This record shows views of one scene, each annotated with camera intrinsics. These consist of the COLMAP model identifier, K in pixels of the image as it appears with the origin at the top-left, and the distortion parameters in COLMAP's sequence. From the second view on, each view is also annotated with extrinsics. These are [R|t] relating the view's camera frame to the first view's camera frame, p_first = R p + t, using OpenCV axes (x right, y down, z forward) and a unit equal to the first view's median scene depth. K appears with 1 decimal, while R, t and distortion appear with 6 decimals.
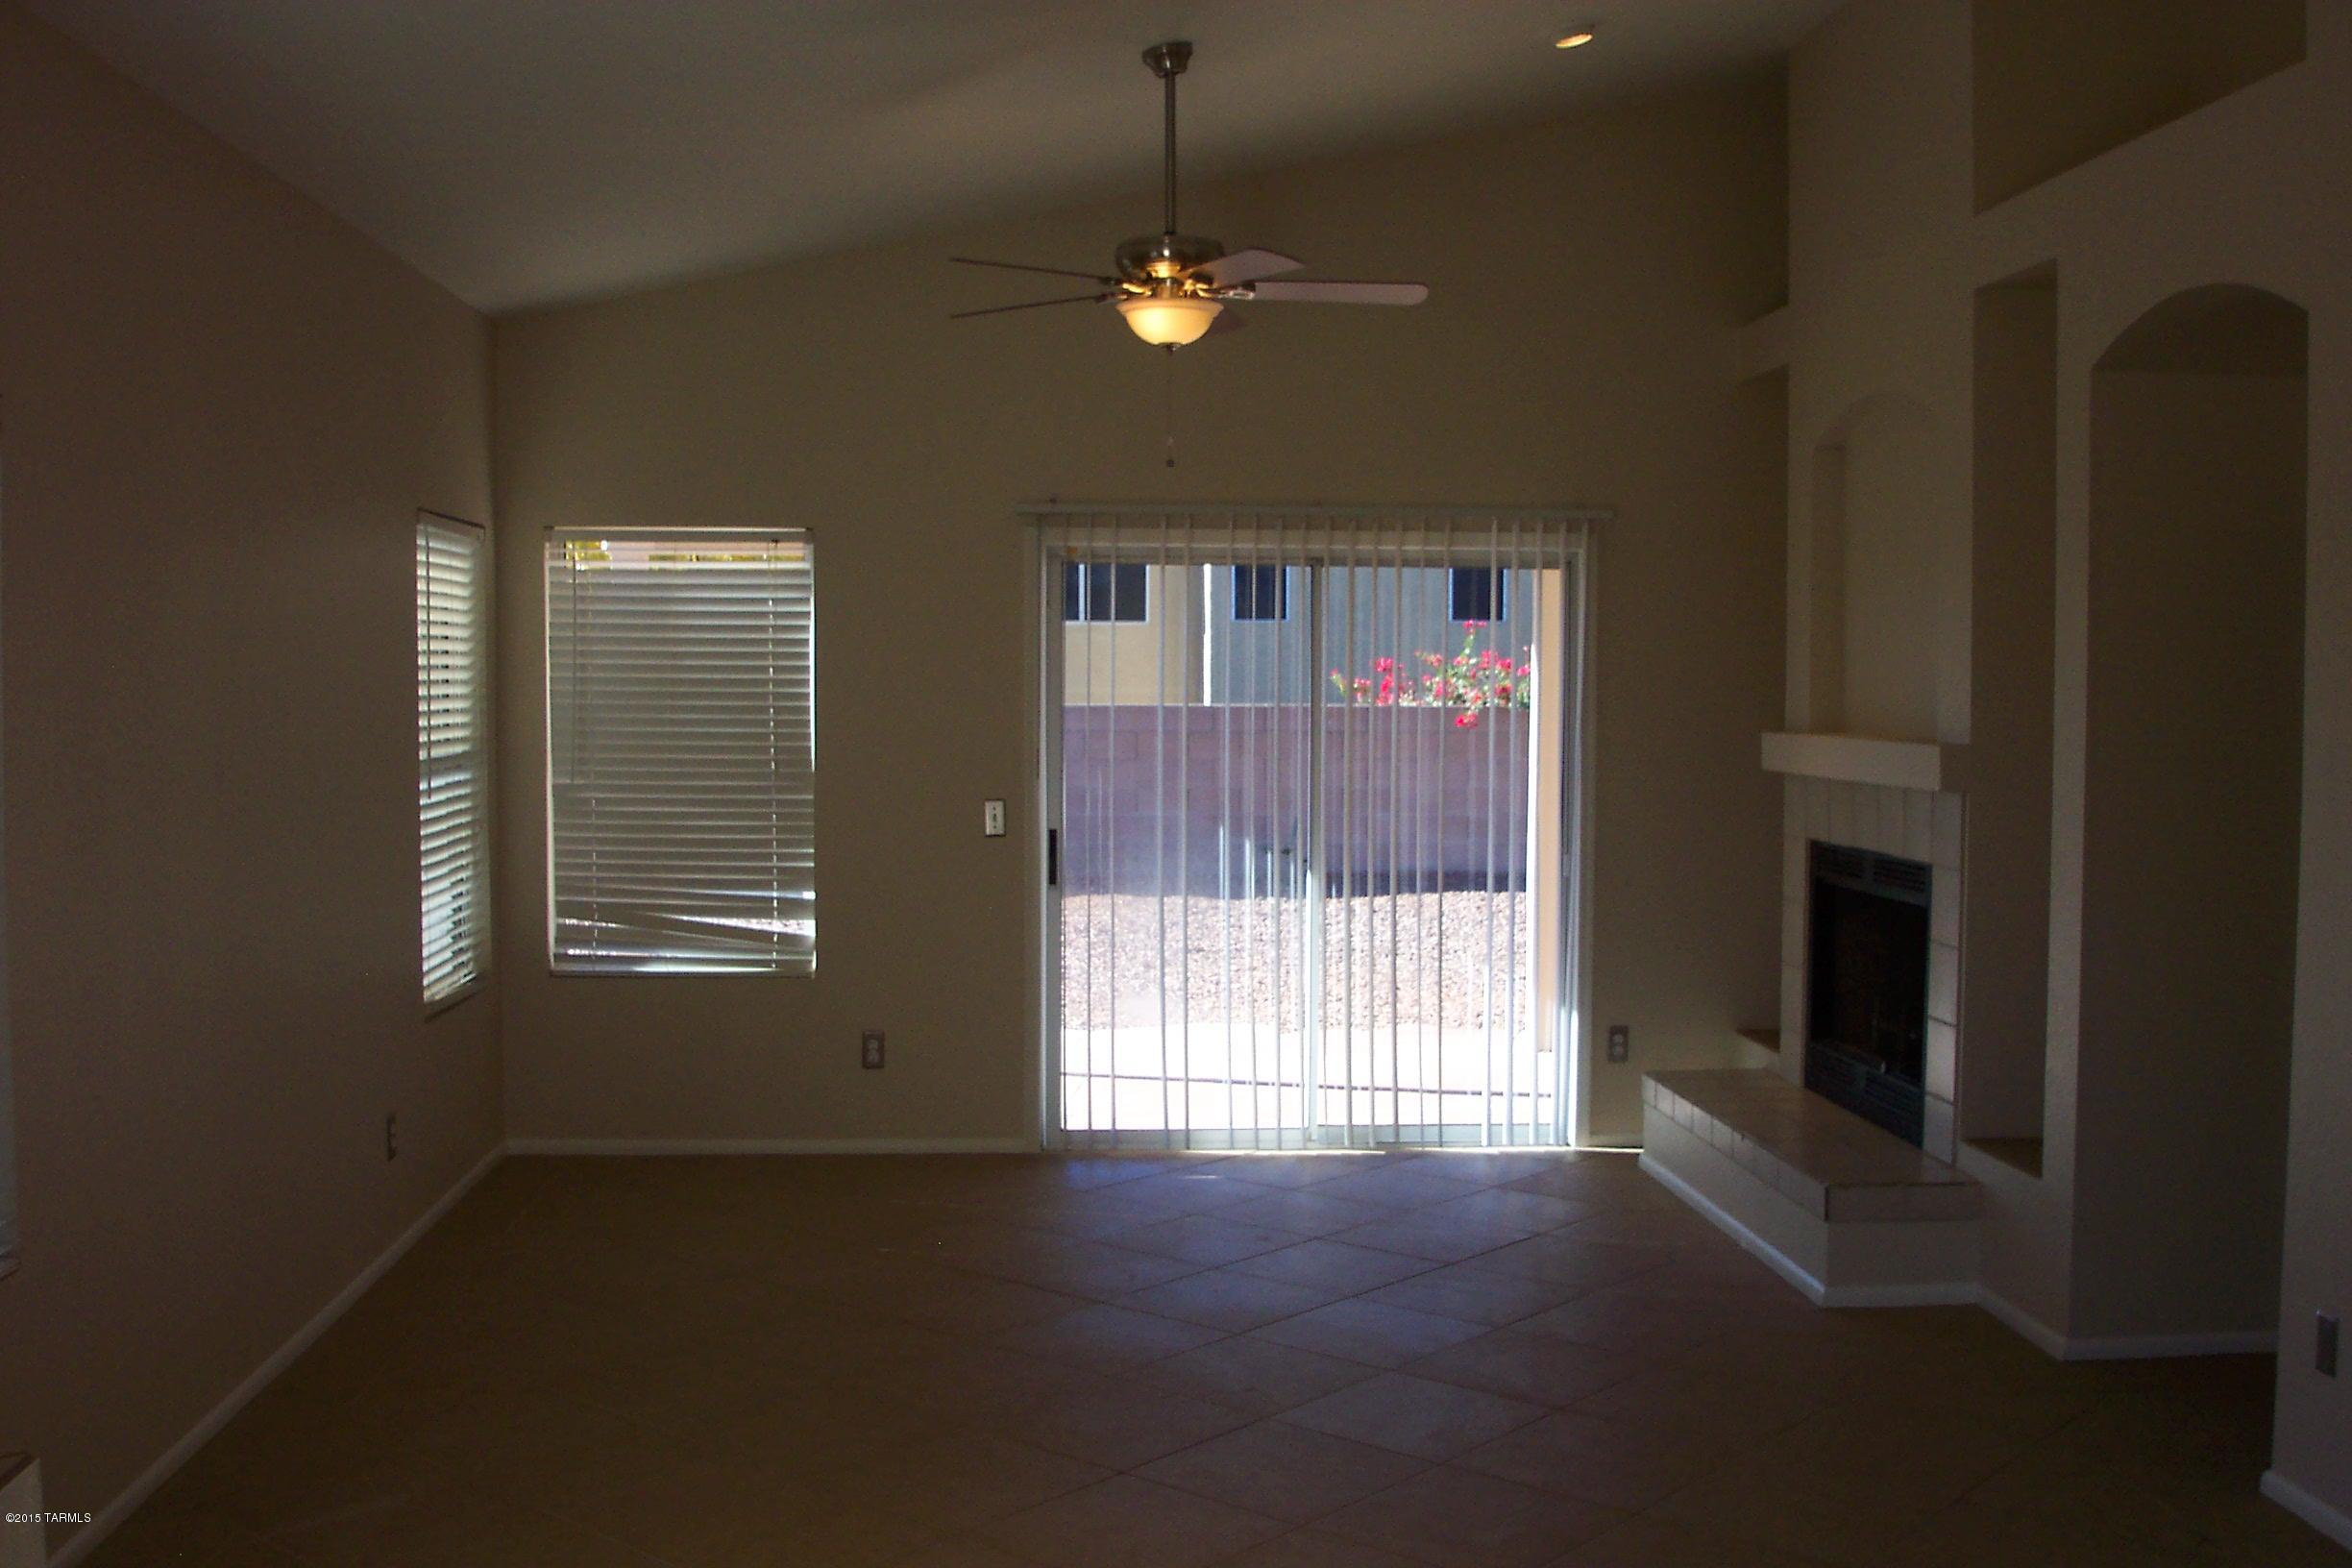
lens RADIAL K [[2345.0, 0, 1174.6], [0, 2345.0, 793.5], [0, 0, 1]] dist [-0.123117, 0.000000]
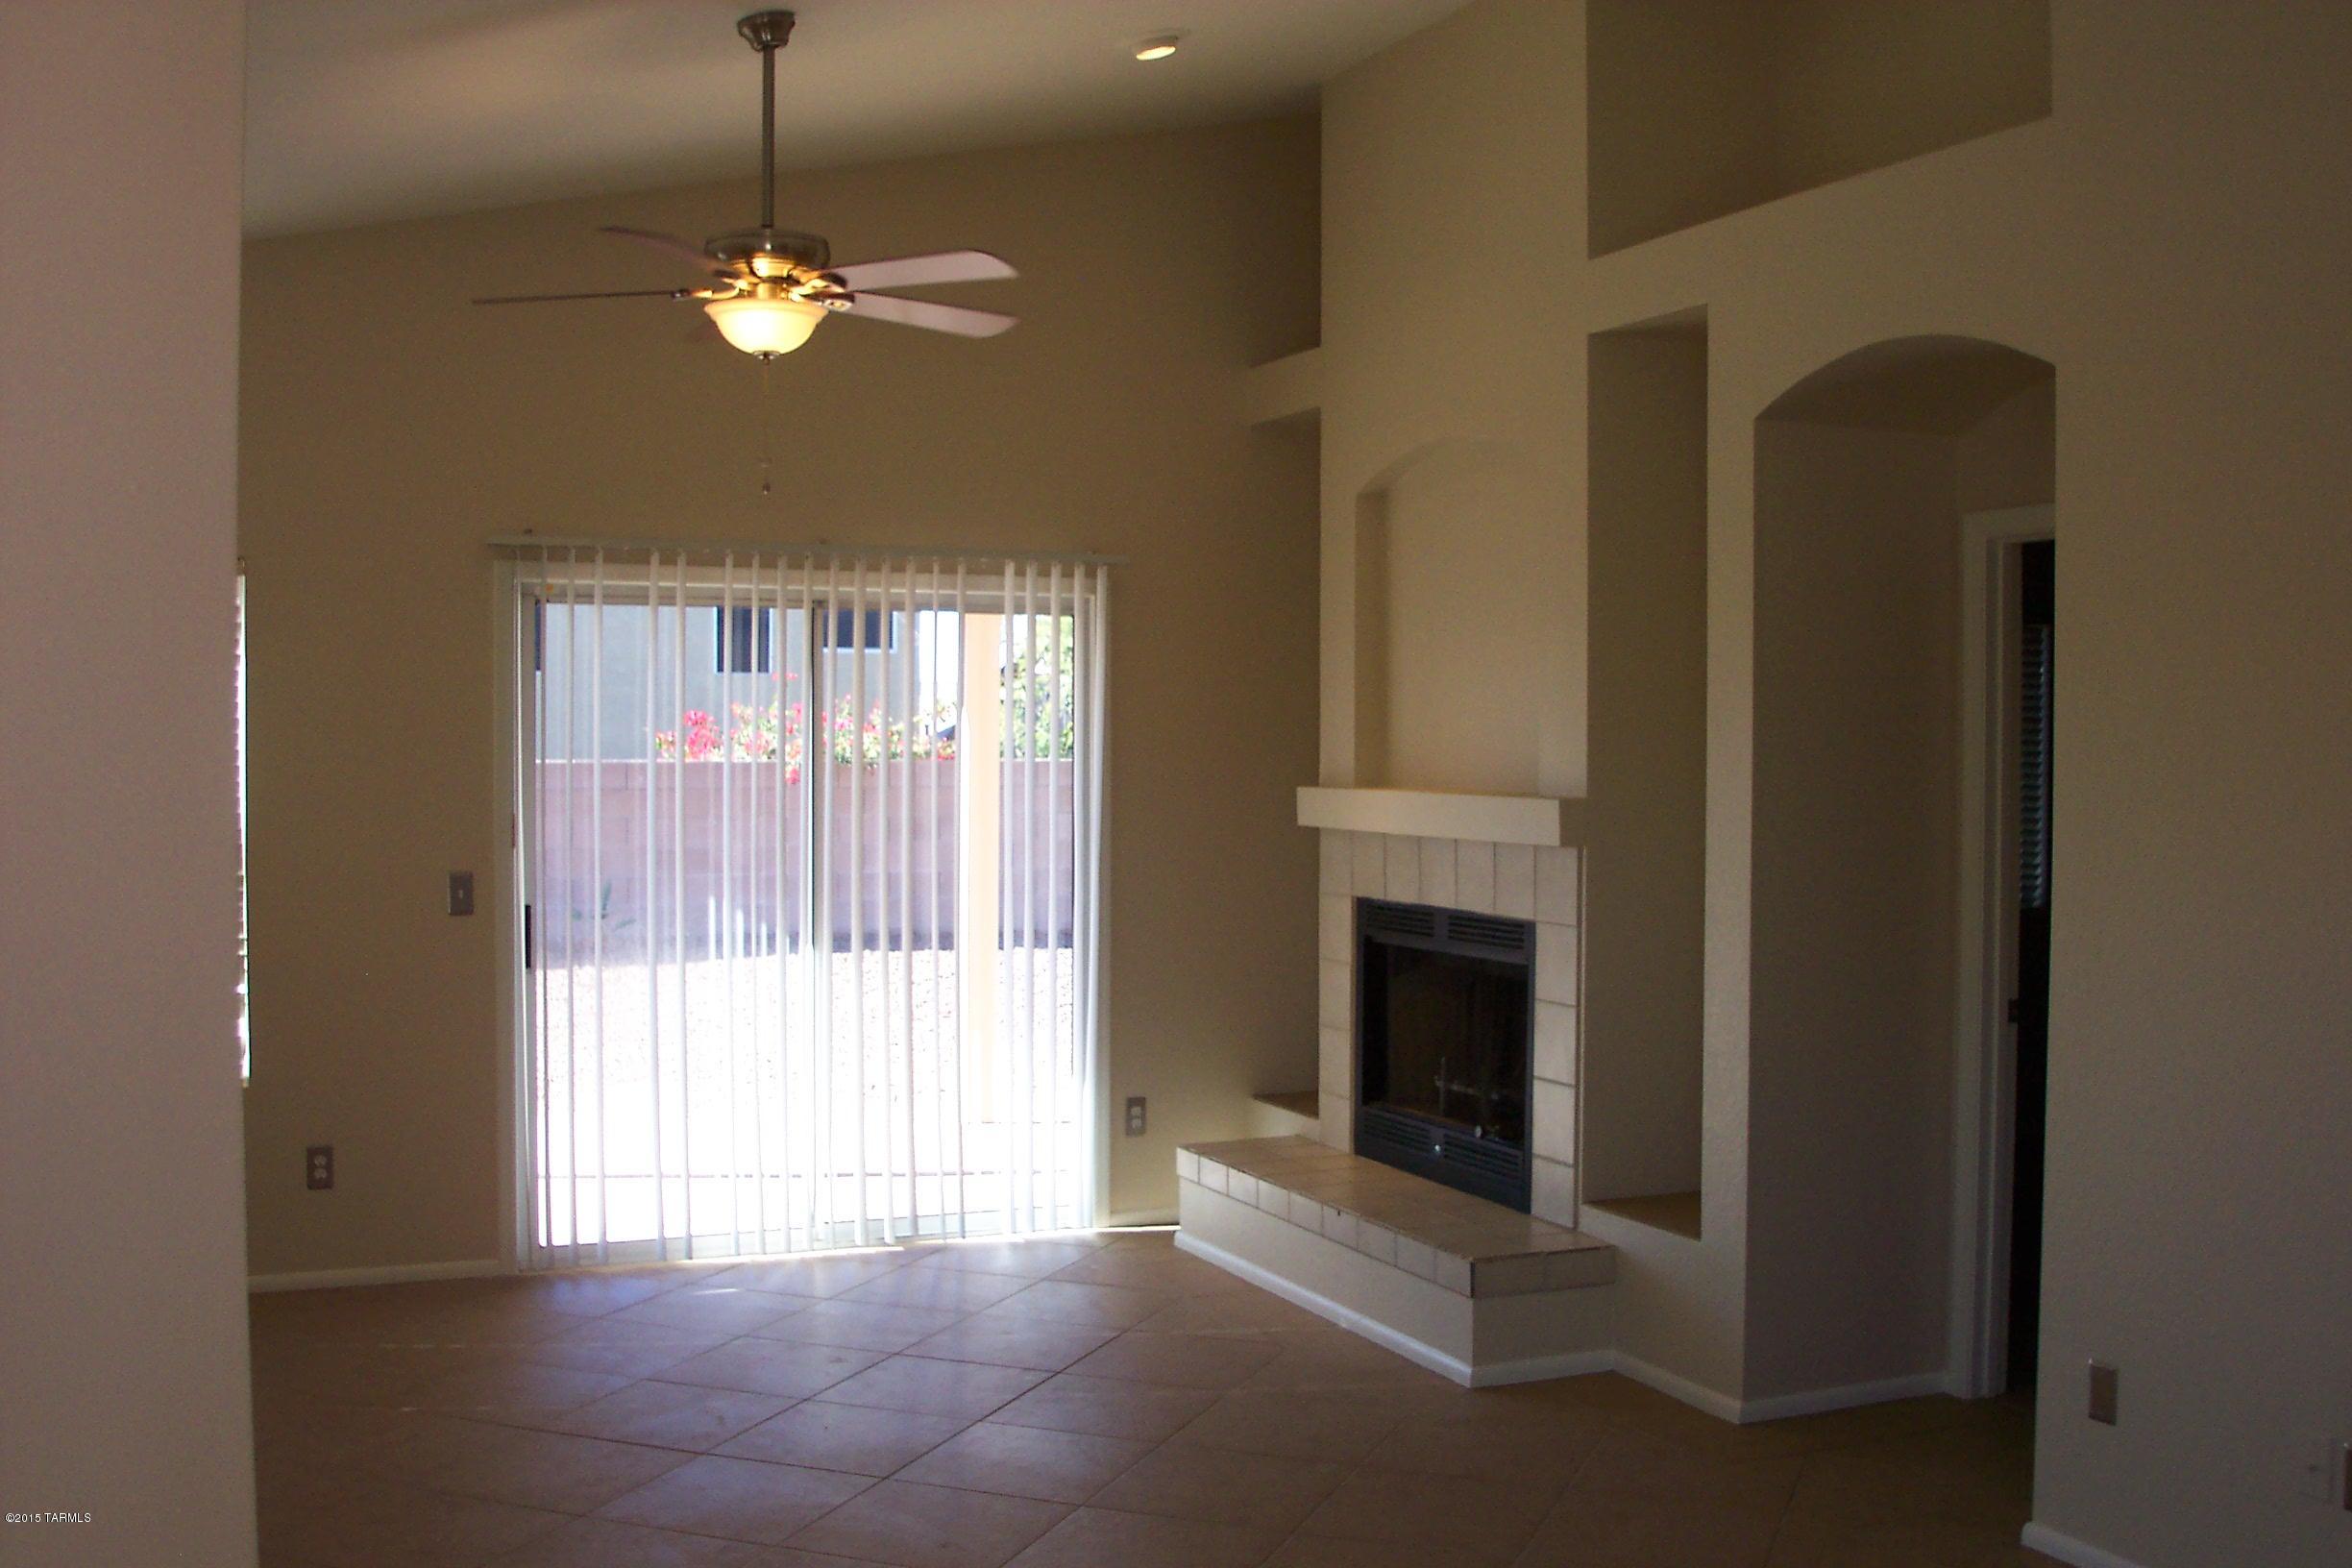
lens RADIAL K [[2345.0, 0, 1176.6], [0, 2345.0, 781.4], [0, 0, 1]] dist [-0.123117, 0.000000]
pose [[0.939225, -0.007313, 0.343224, -0.137759], [0.016675, 0.999565, -0.024336, -0.006171], [-0.342896, 0.028580, 0.938938, 0.112293]]
